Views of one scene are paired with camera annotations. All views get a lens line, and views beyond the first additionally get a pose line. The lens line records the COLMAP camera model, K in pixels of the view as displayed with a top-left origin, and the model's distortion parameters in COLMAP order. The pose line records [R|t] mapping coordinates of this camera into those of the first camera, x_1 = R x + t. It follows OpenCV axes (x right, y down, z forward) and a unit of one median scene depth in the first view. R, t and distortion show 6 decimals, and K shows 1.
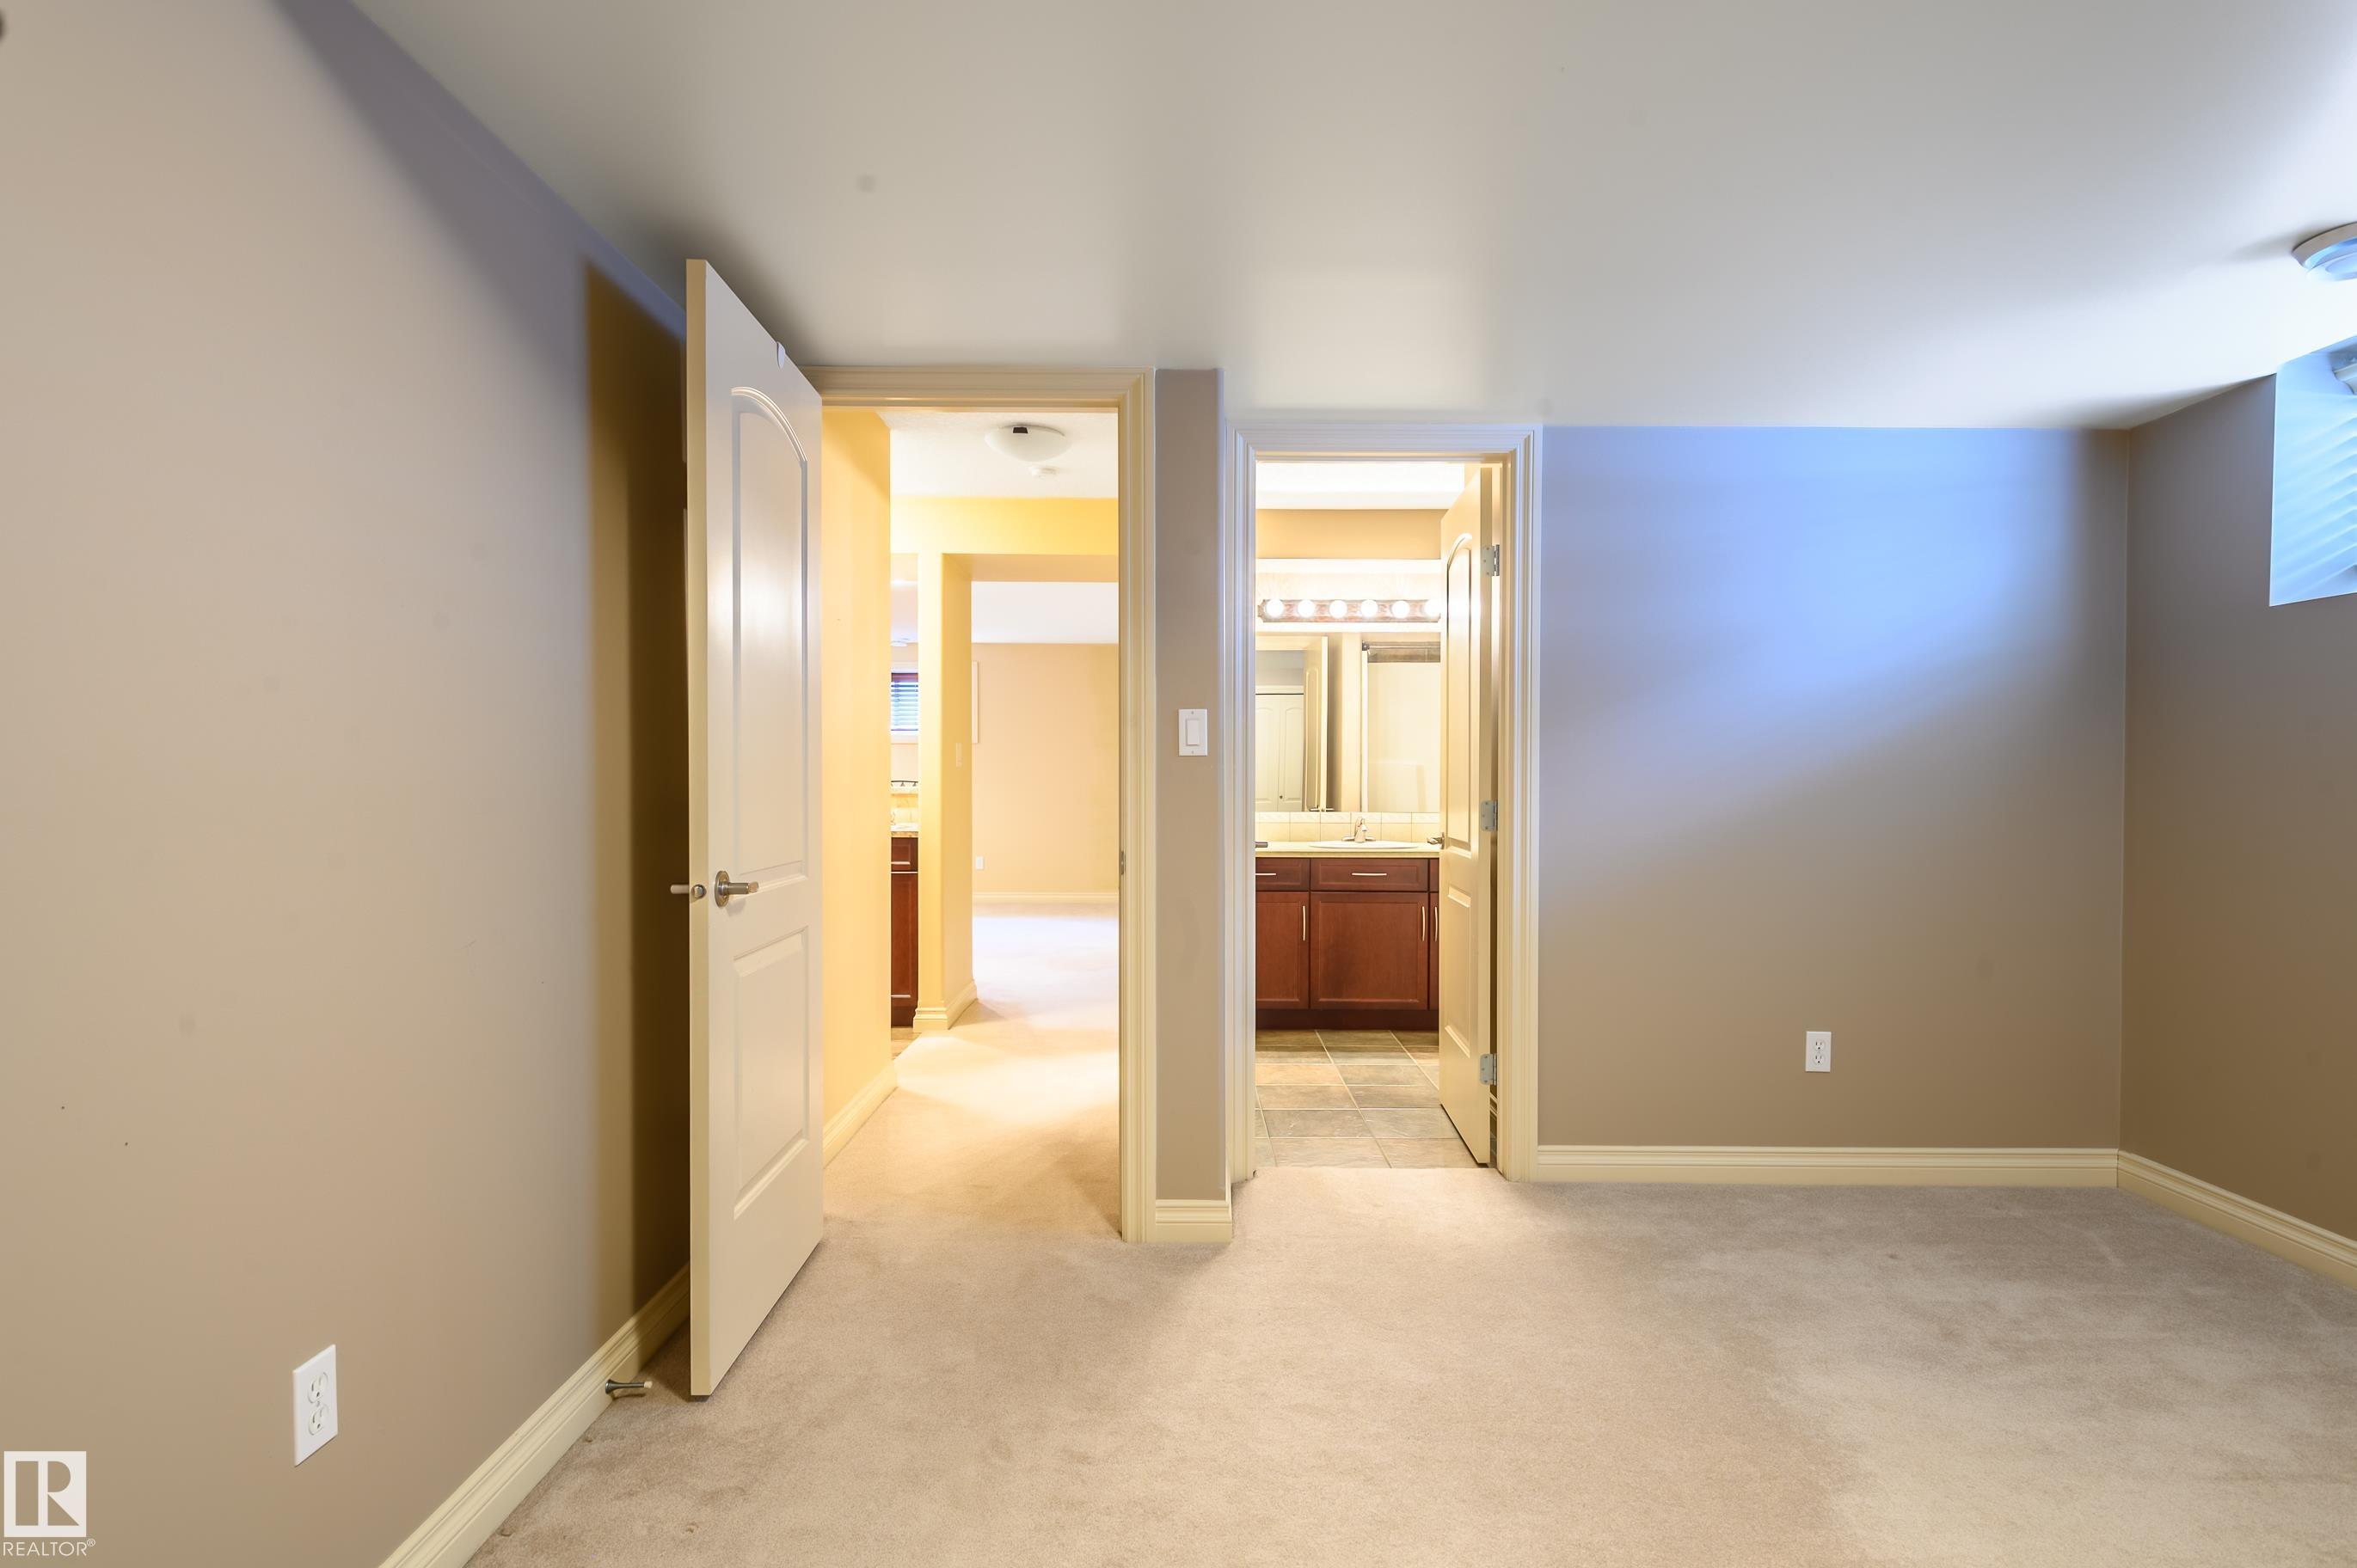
lens RADIAL K [[1225.5, 0, 1180.5], [0, 1225.5, 782.6], [0, 0, 1]] dist [0.015105, -0.008876]
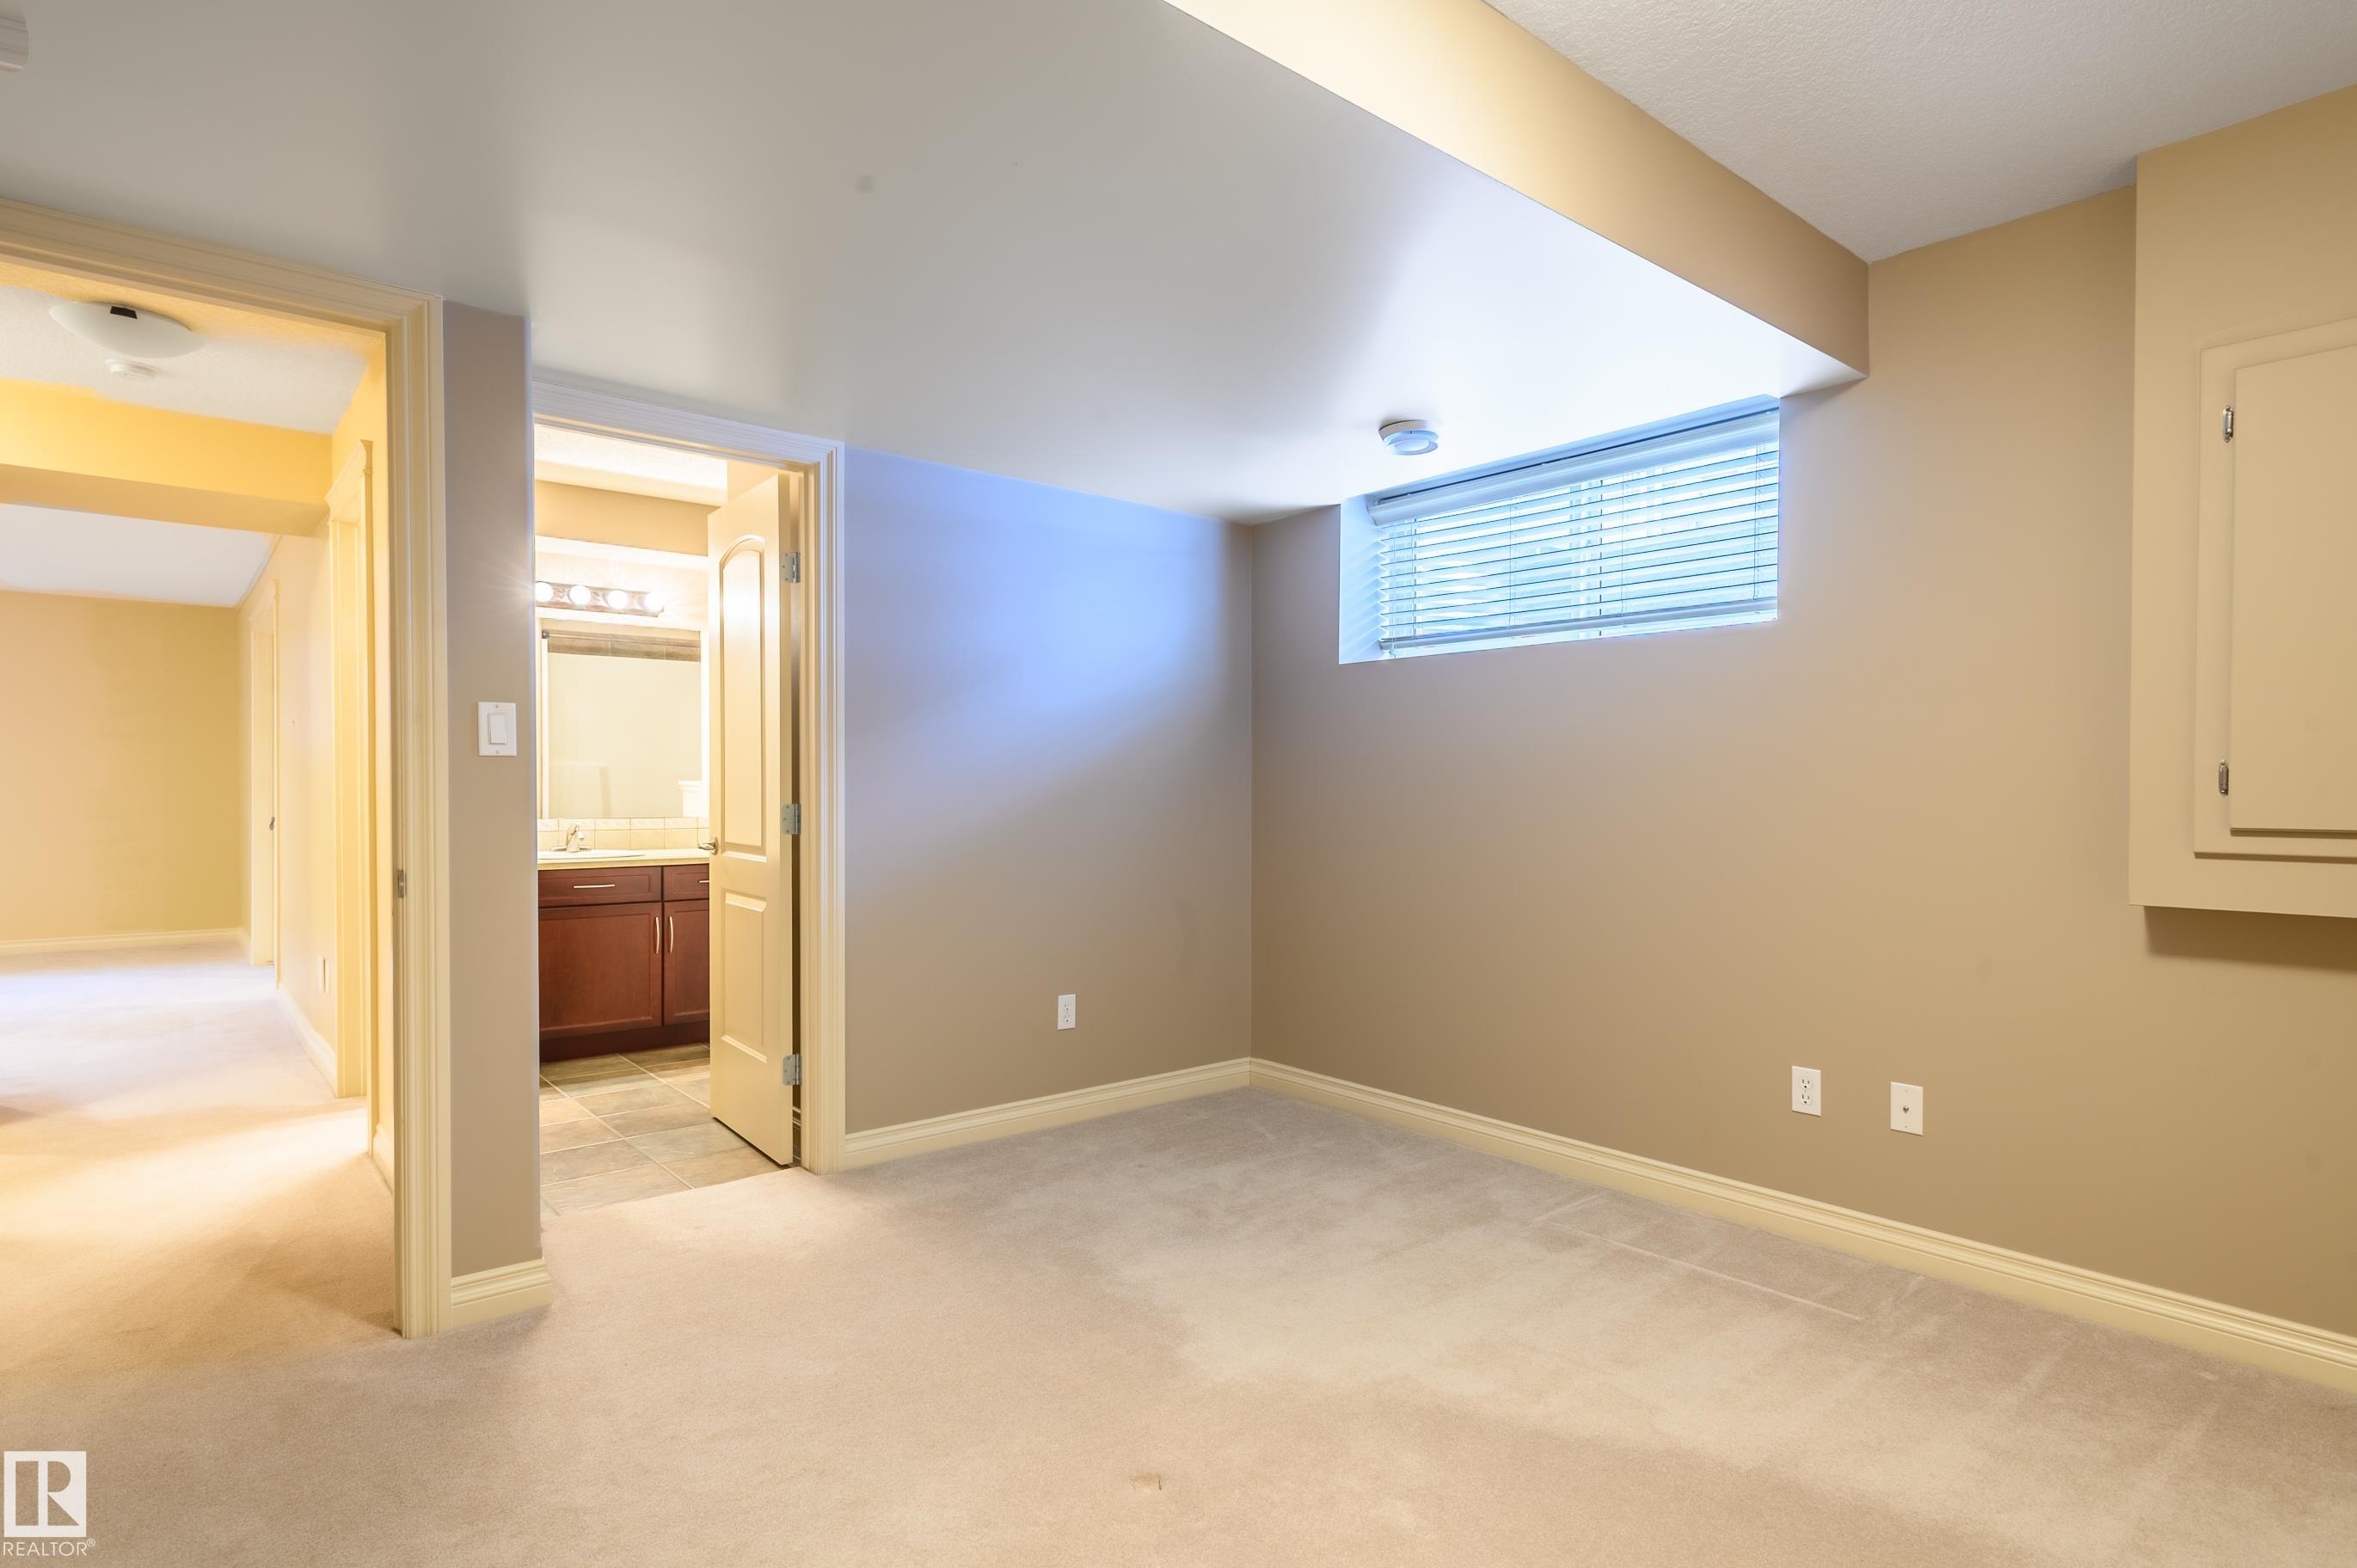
lens RADIAL K [[1225.5, 0, 1201.2], [0, 1225.5, 779.9], [0, 0, 1]] dist [0.015105, -0.008876]
pose [[0.758229, 0.003233, 0.651980, -0.166435], [-0.000400, 0.999990, -0.004493, -0.001218], [-0.651988, 0.003146, 0.758222, 0.013269]]
